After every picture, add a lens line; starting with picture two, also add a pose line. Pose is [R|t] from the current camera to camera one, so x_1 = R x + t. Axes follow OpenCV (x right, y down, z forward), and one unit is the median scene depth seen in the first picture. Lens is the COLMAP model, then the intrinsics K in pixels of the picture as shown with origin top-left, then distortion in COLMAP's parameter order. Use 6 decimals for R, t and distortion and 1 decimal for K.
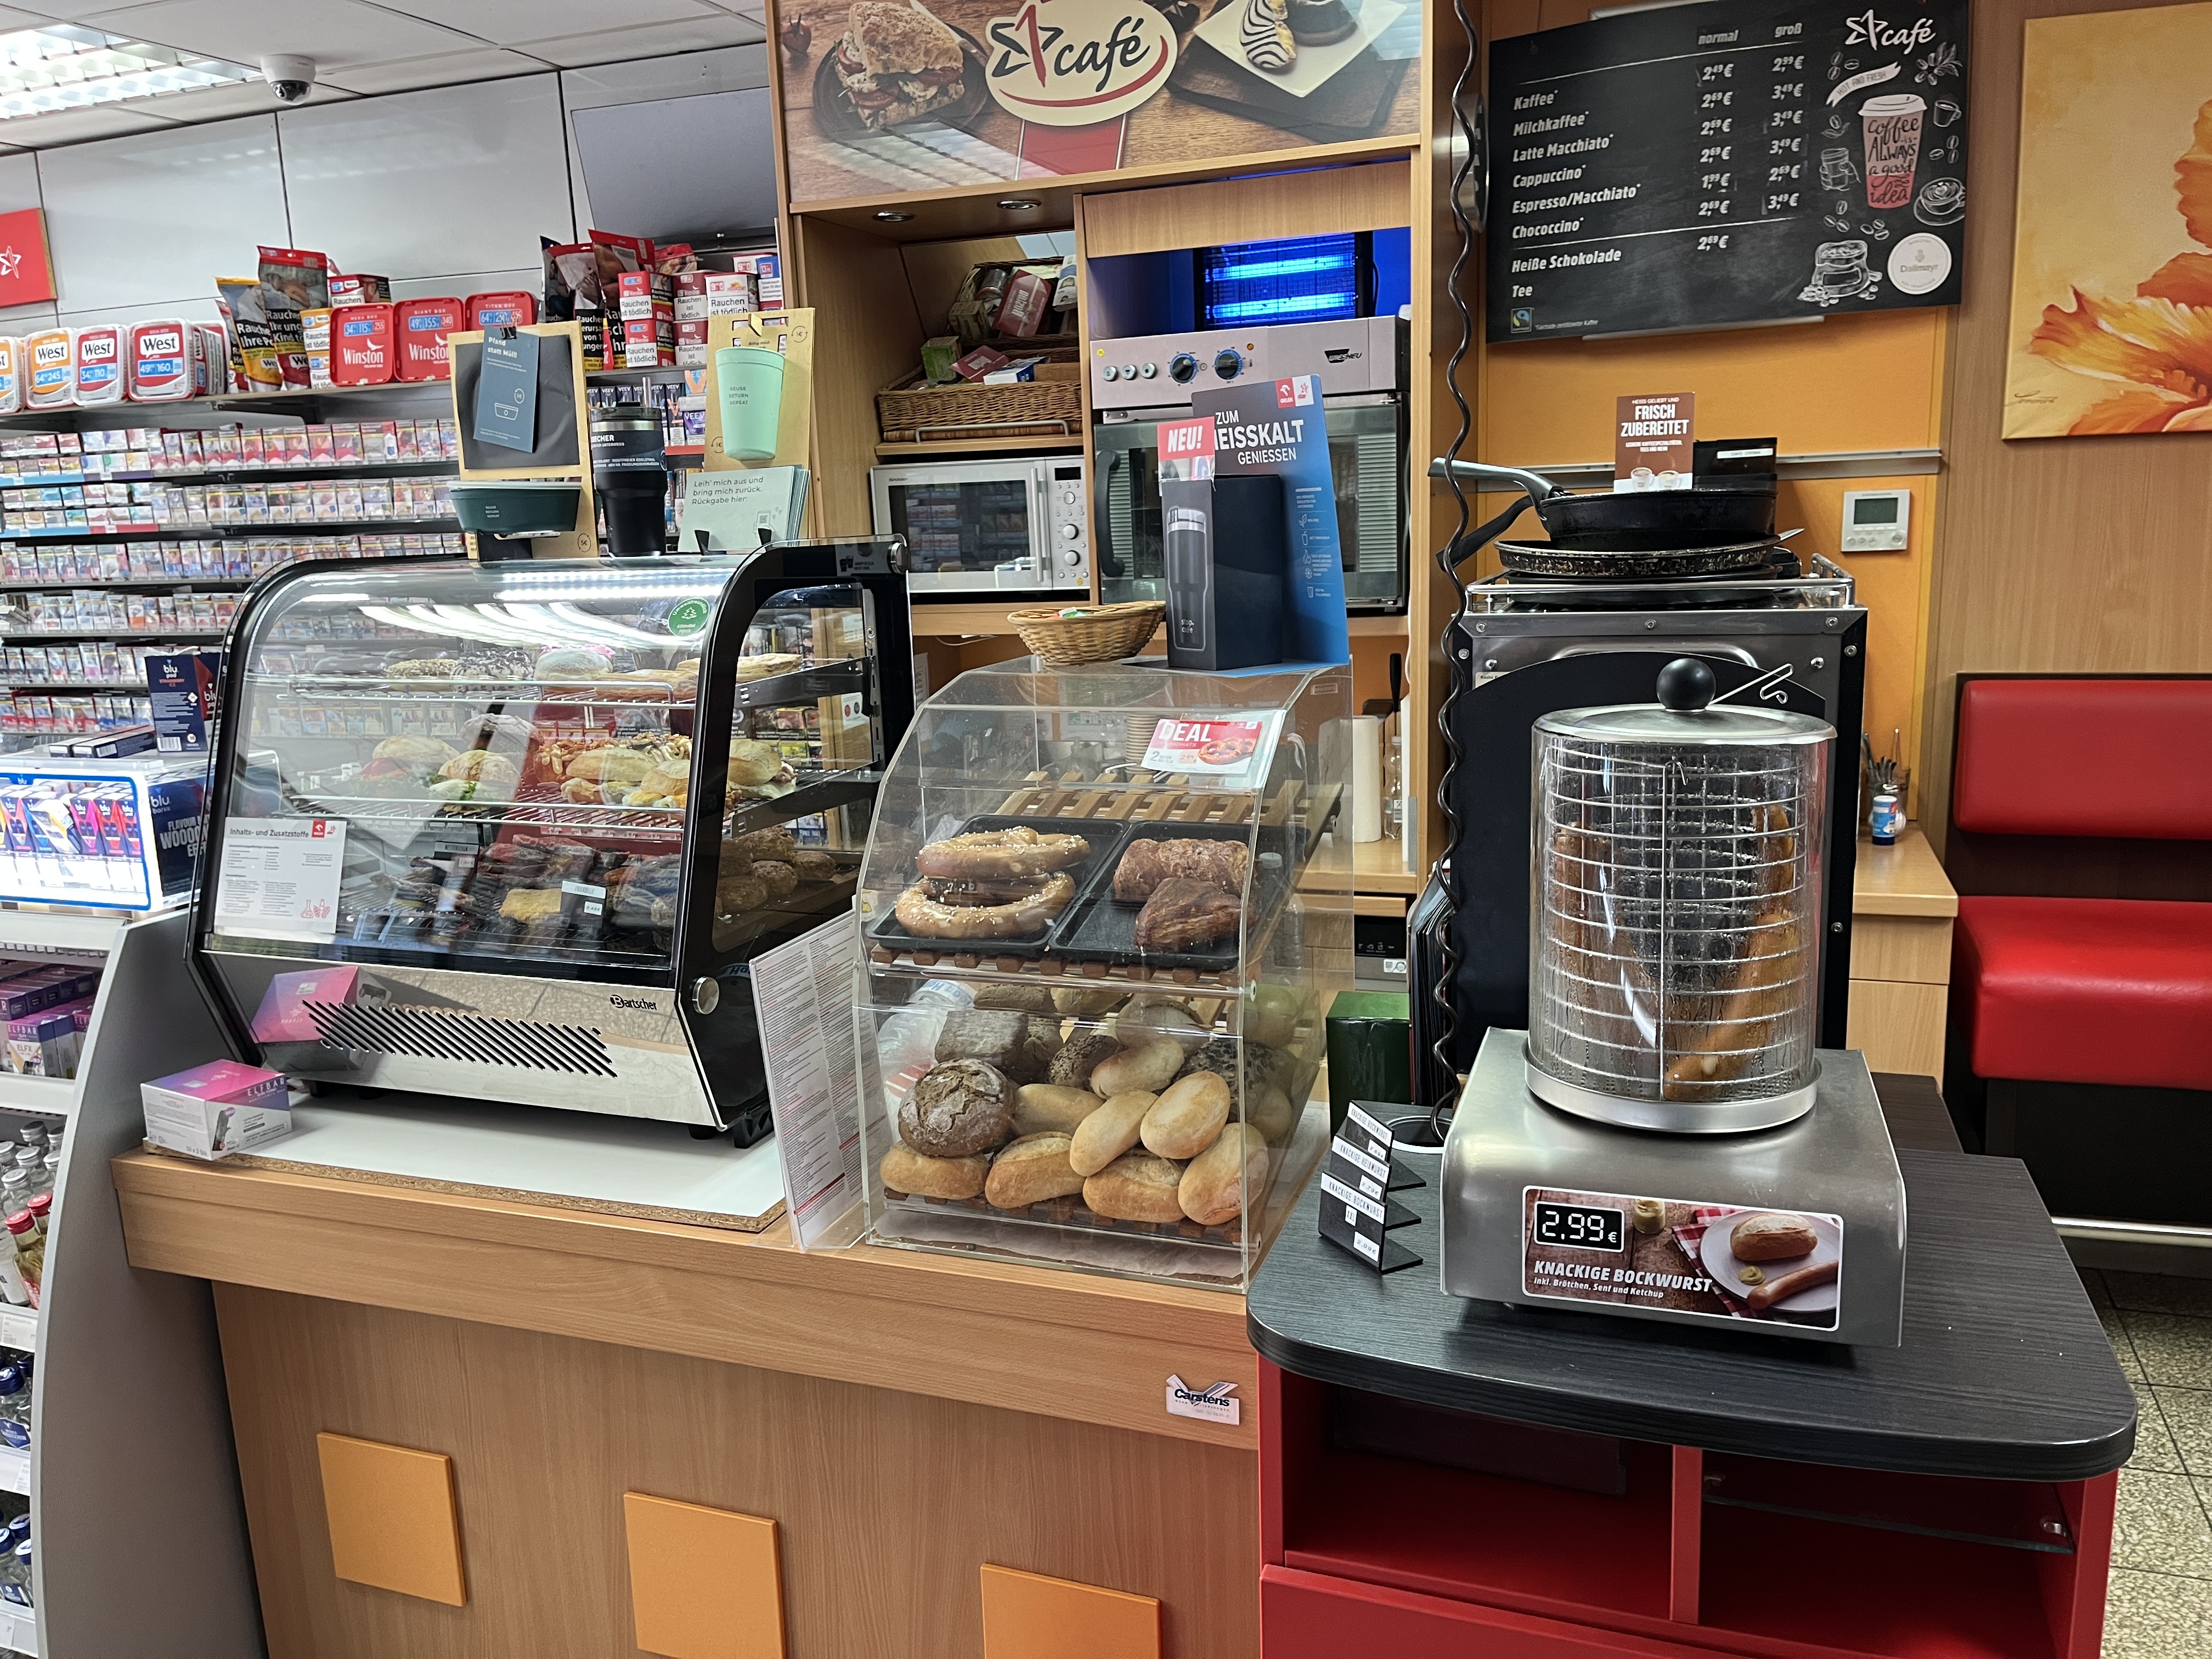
lens RADIAL K [[1663.4, 0, 1097.3], [0, 1663.4, 841.6], [0, 0, 1]] dist [0.027295, -0.058450]
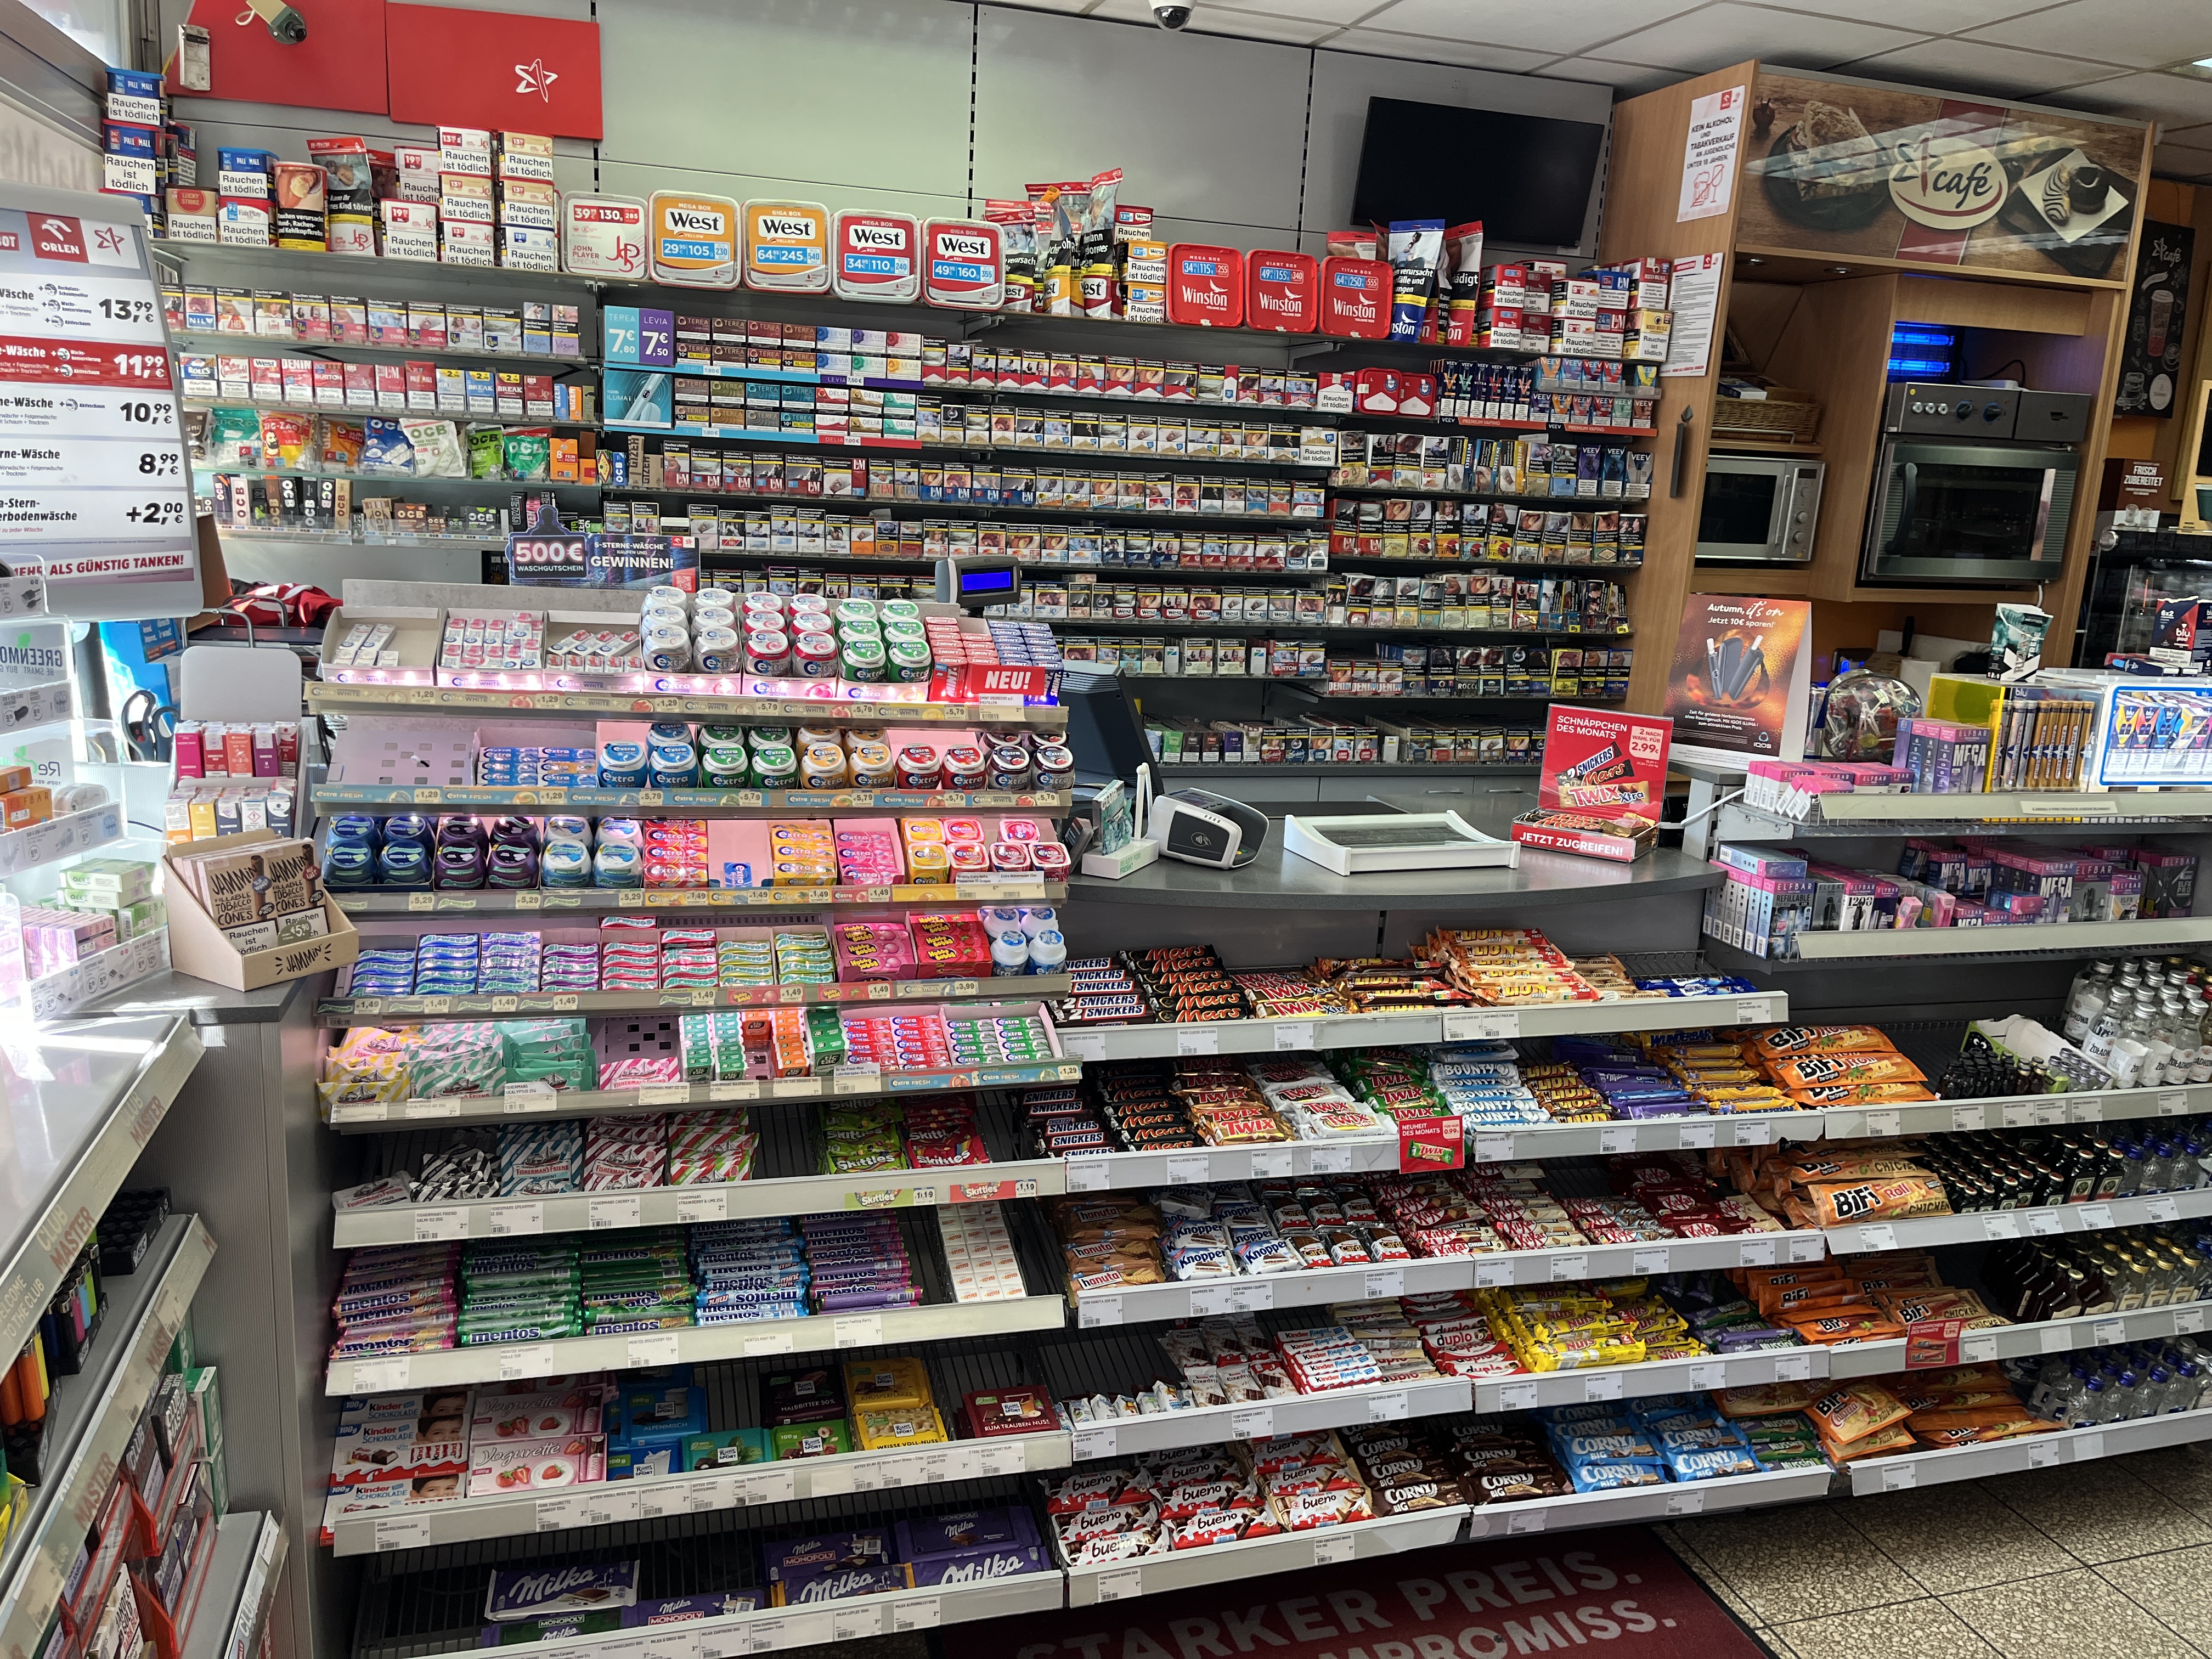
lens RADIAL K [[1663.4, 0, 1095.0], [0, 1663.4, 838.9], [0, 0, 1]] dist [0.027295, -0.058450]
pose [[0.816477, -0.052843, 0.574955, -1.477848], [0.040260, 0.998590, 0.034607, -0.000903], [-0.575973, -0.005108, 0.817453, 0.285941]]
